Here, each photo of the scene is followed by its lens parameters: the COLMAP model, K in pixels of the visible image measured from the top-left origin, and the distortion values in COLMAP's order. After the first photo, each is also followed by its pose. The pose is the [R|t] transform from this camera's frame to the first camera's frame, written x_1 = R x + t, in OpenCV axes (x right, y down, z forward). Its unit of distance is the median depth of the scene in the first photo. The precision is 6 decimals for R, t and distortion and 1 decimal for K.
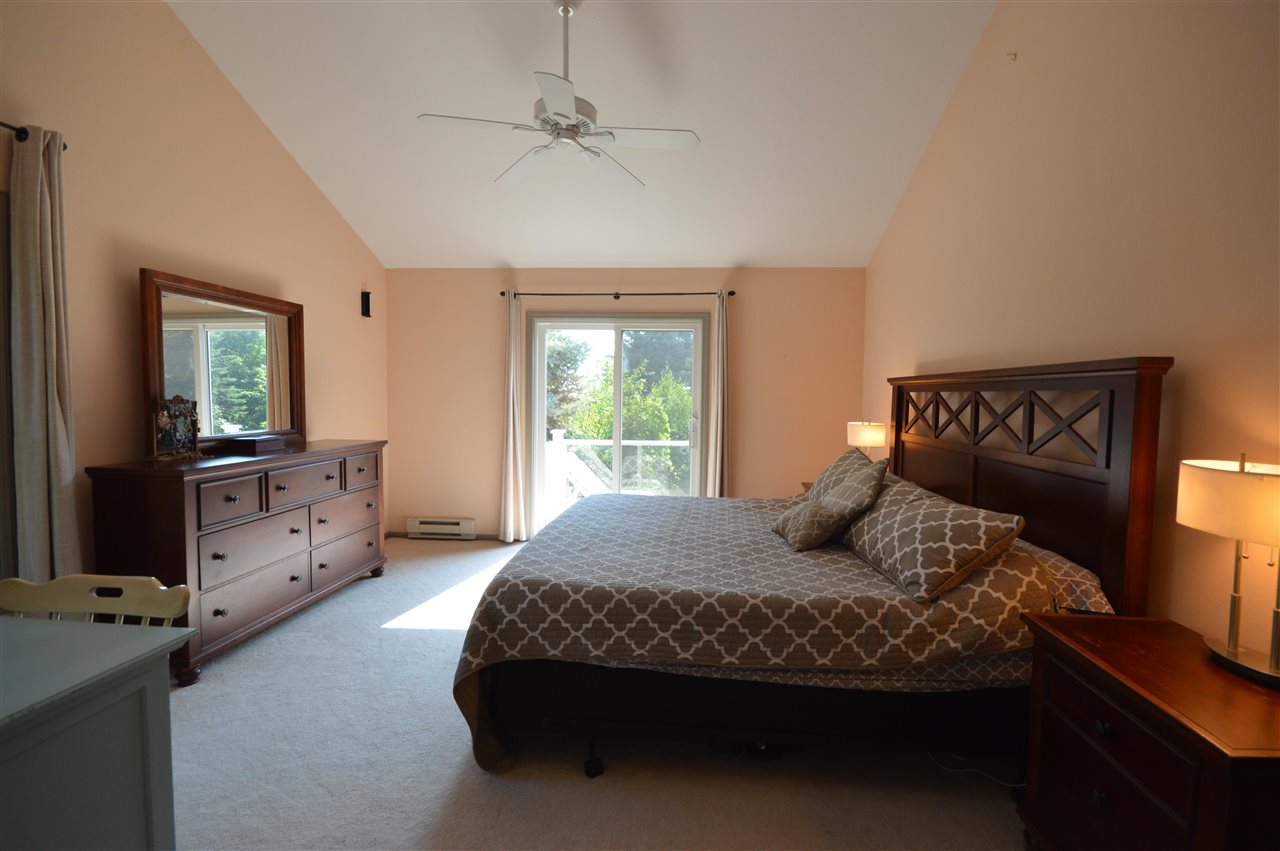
lens RADIAL K [[575.9, 0, 638.4], [0, 575.9, 427.9], [0, 0, 1]] dist [-0.007249, -0.000409]
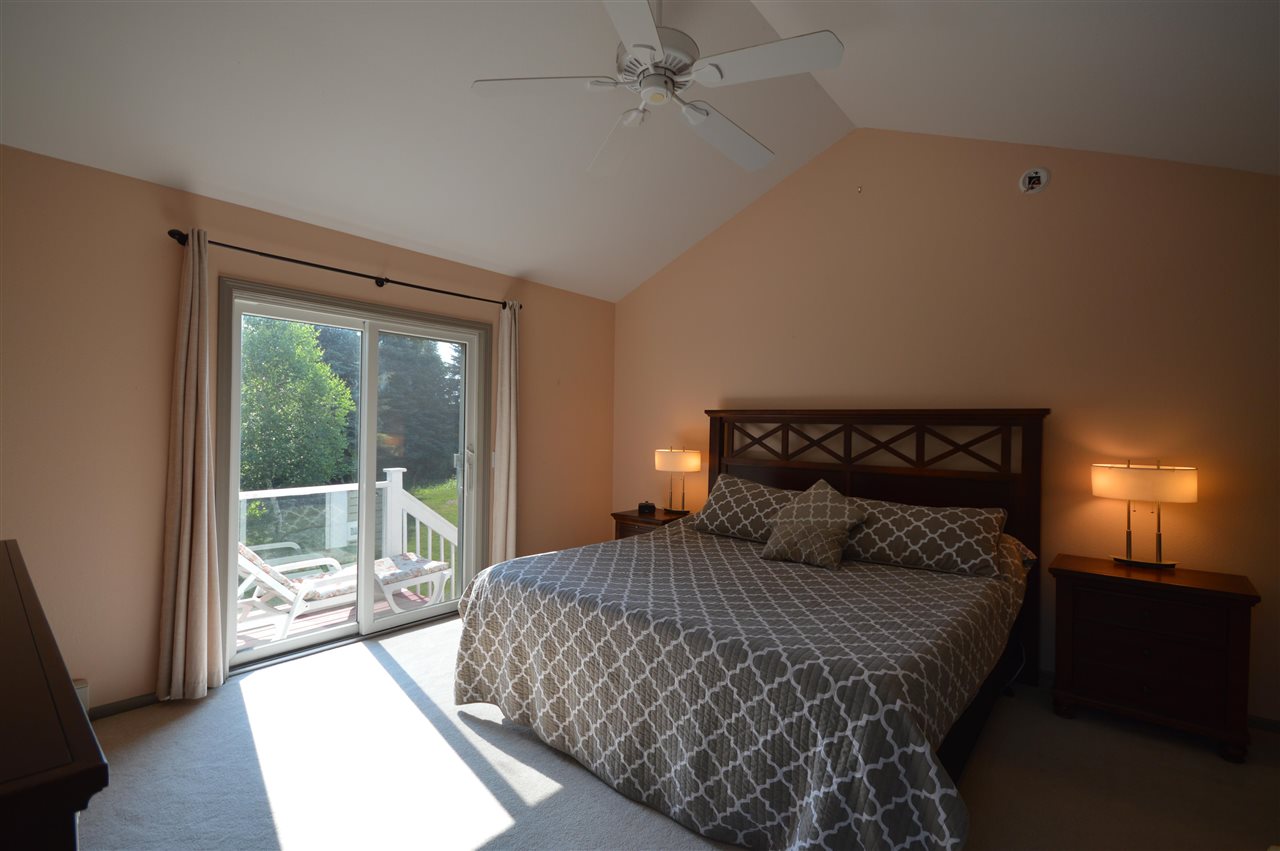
lens RADIAL K [[575.9, 0, 637.4], [0, 575.9, 424.4], [0, 0, 1]] dist [-0.007249, -0.000409]
pose [[0.570766, 0.002797, 0.821108, -0.508622], [0.034530, 0.999028, -0.027406, -0.027287], [-0.820386, 0.043995, 0.570114, 0.402622]]
